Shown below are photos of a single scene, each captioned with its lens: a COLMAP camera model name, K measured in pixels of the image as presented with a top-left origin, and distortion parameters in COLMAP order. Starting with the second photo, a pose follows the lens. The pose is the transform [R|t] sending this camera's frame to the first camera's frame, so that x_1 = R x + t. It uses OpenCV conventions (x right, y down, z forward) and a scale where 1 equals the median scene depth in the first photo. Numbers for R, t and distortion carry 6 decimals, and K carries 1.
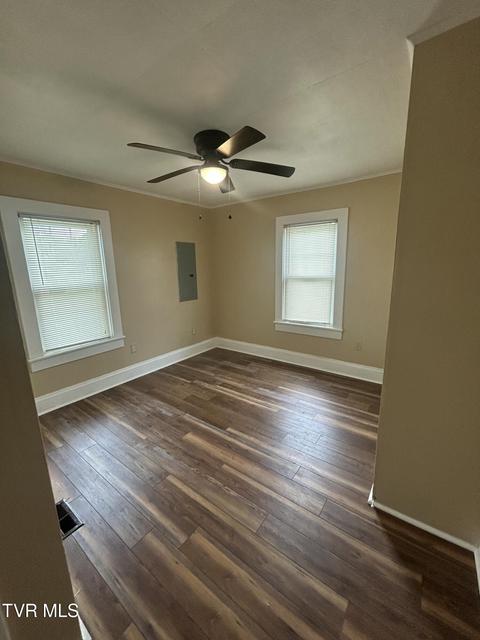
lens RADIAL K [[259.2, 0, 240.0], [0, 259.2, 320.0], [0, 0, 1]] dist [-0.001542, 0.000073]
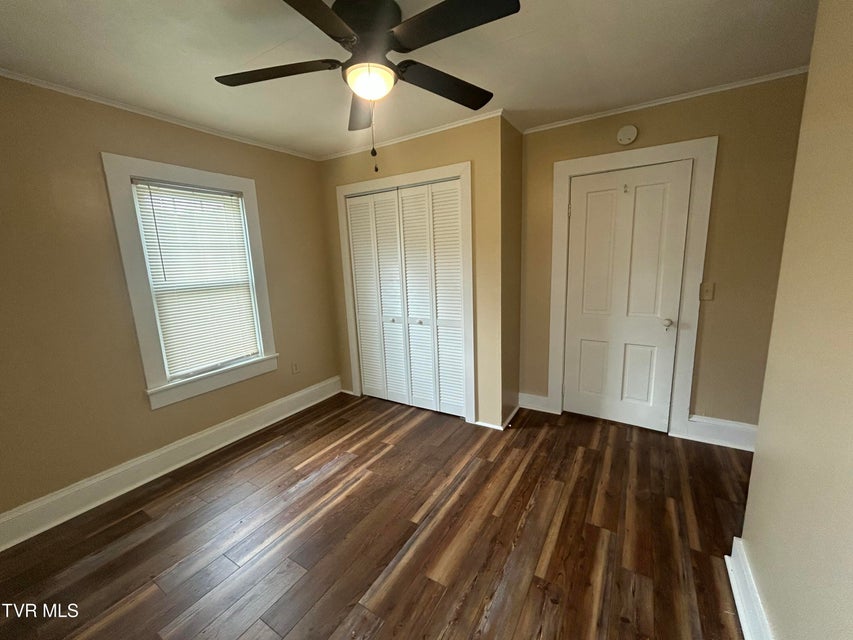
lens RADIAL K [[345.5, 0, 424.9], [0, 345.5, 319.4], [0, 0, 1]] dist [-0.001542, 0.000073]
pose [[-0.085585, -0.147966, 0.985282, -0.752270], [0.244218, 0.955627, 0.164726, -0.149353], [-0.965936, 0.254721, -0.045651, 0.877490]]
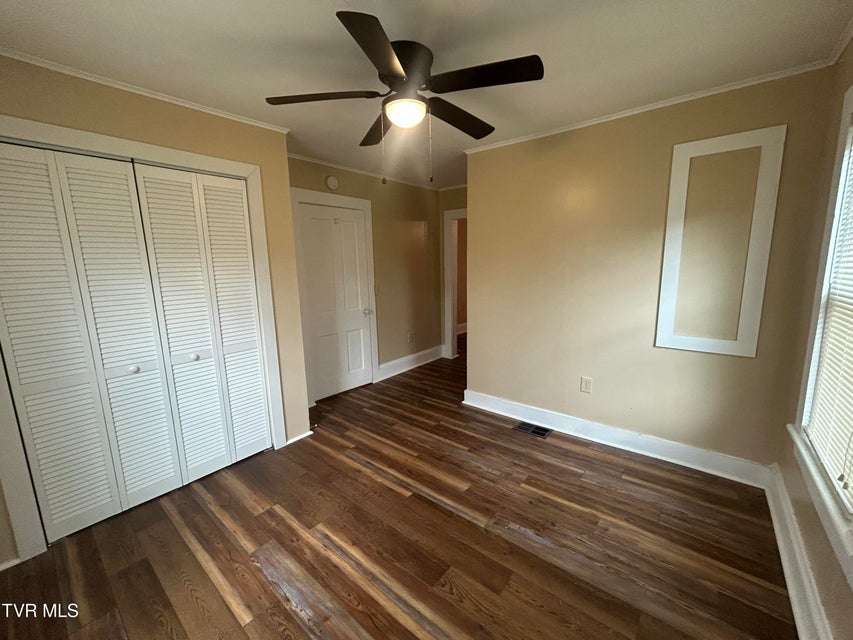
lens RADIAL K [[345.5, 0, 424.9], [0, 345.5, 319.4], [0, 0, 1]] dist [-0.001542, 0.000073]
pose [[-0.997865, 0.035941, 0.054536, -0.150199], [0.053403, 0.929701, 0.364423, -0.333218], [-0.037604, 0.366557, -0.929635, 1.644469]]
